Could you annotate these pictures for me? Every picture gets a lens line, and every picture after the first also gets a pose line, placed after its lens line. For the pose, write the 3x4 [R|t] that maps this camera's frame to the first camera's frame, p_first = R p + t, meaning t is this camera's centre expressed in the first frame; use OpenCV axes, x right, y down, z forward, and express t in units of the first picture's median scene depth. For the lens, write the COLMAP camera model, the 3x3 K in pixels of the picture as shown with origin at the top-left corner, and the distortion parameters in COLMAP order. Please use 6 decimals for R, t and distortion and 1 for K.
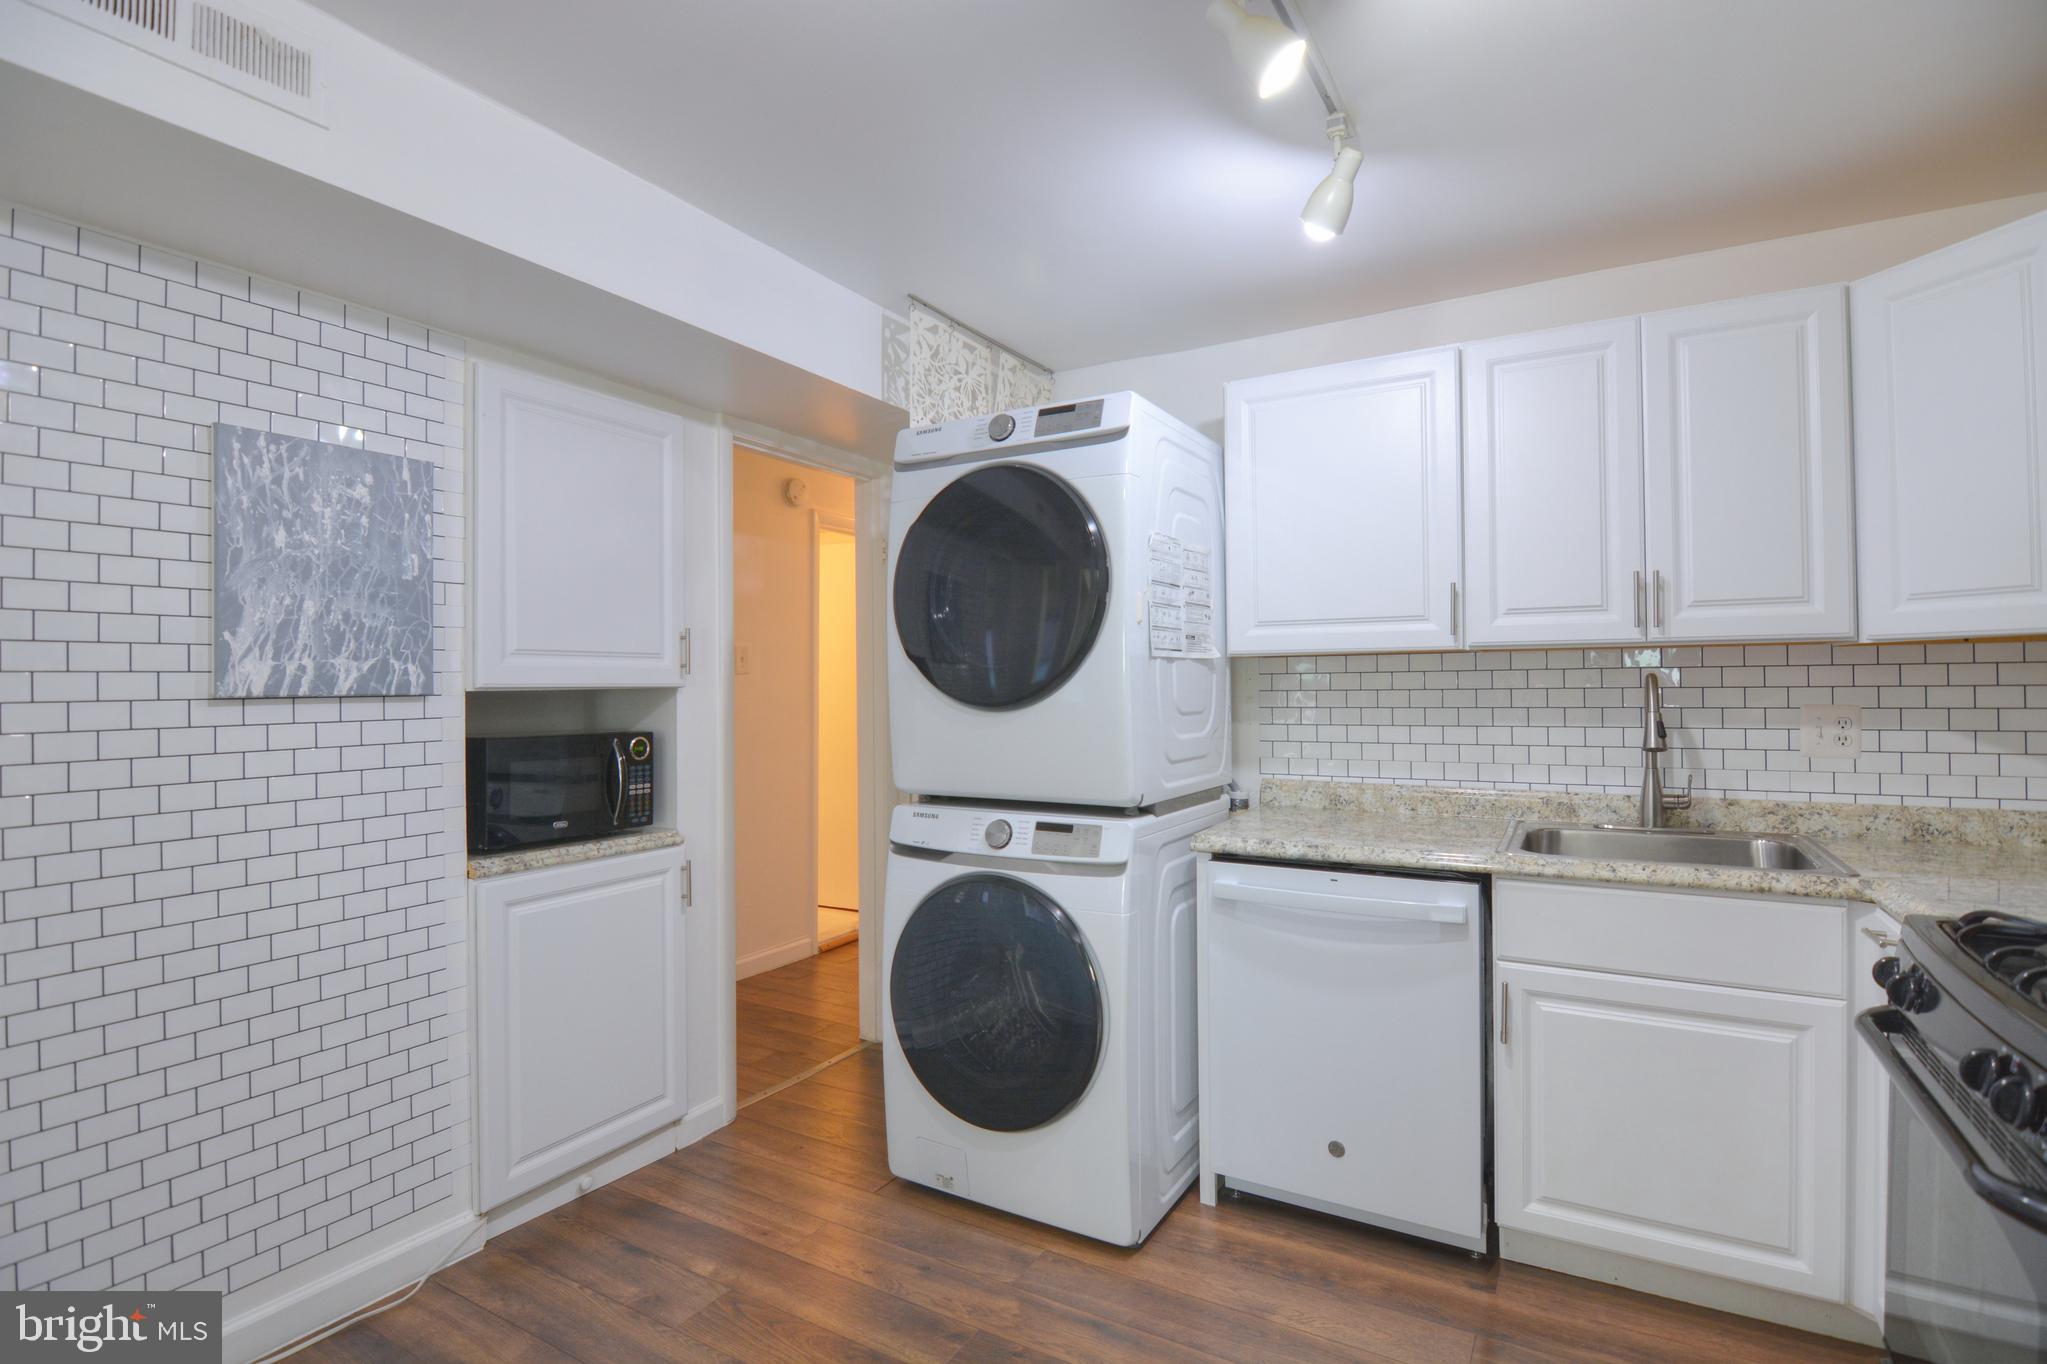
lens RADIAL K [[992.2, 0, 1015.7], [0, 992.2, 676.4], [0, 0, 1]] dist [-0.001028, -0.015179]
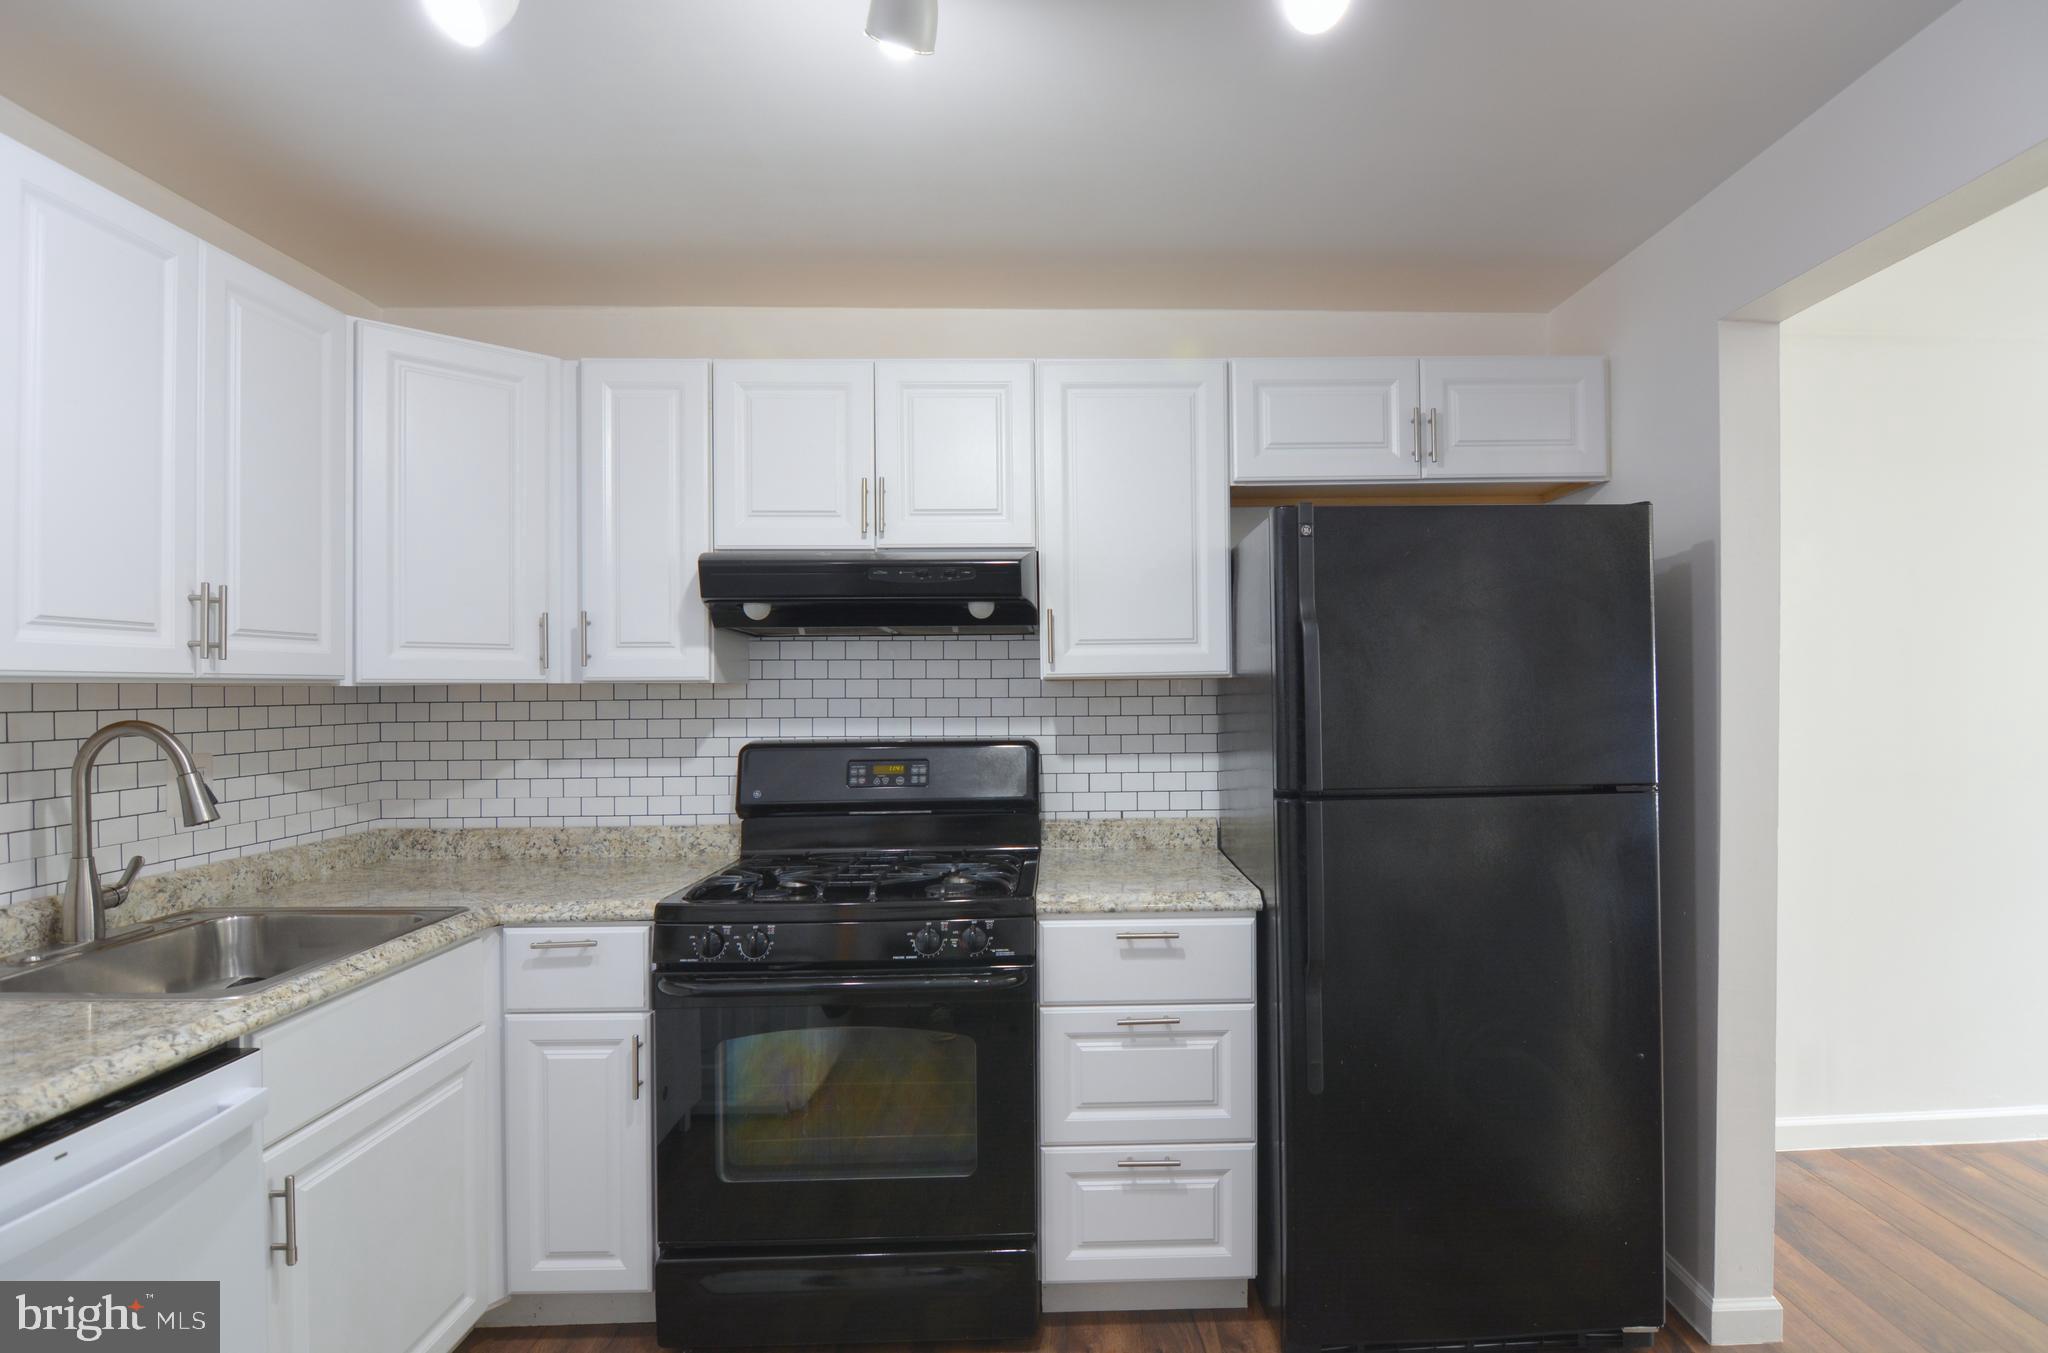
lens RADIAL K [[1044.8, 0, 1086.6], [0, 1044.8, 691.2], [0, 0, 1]] dist [-0.002333, -0.013845]
pose [[-0.532912, 0.009410, 0.846119, -0.401870], [0.005349, 0.999956, -0.007752, -0.016569], [-0.846154, 0.000394, -0.532938, 0.905010]]
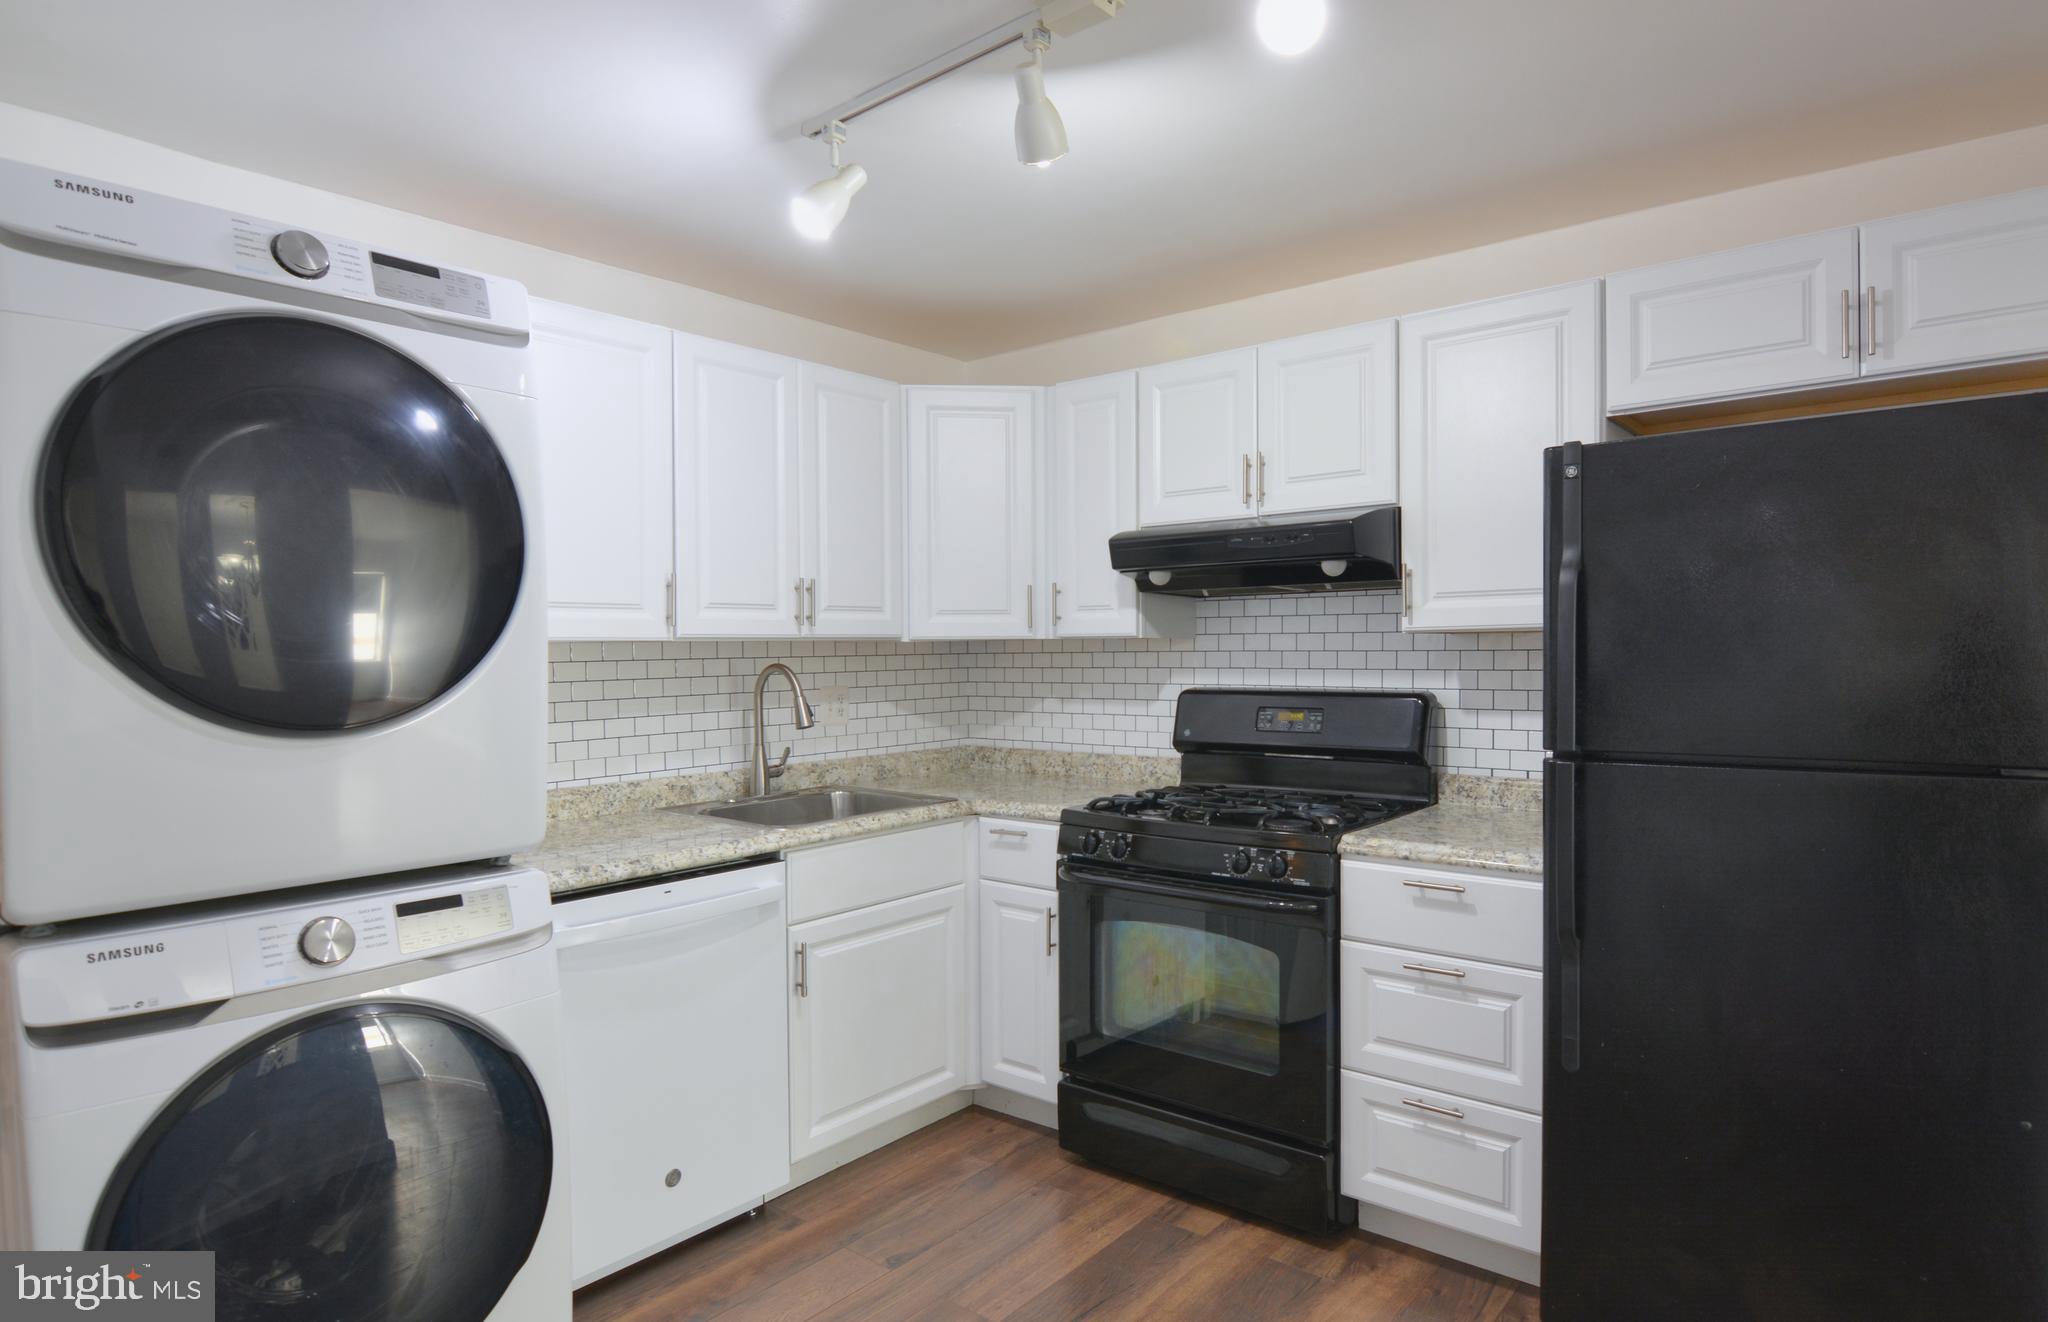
lens RADIAL K [[1117.1, 0, 1070.5], [0, 1117.1, 680.3], [0, 0, 1]] dist [-0.003279, -0.013296]
pose [[0.135742, -0.023556, 0.990464, -0.699317], [0.001400, 0.999721, 0.023585, -0.015643], [-0.990743, -0.001815, 0.135737, 0.527005]]
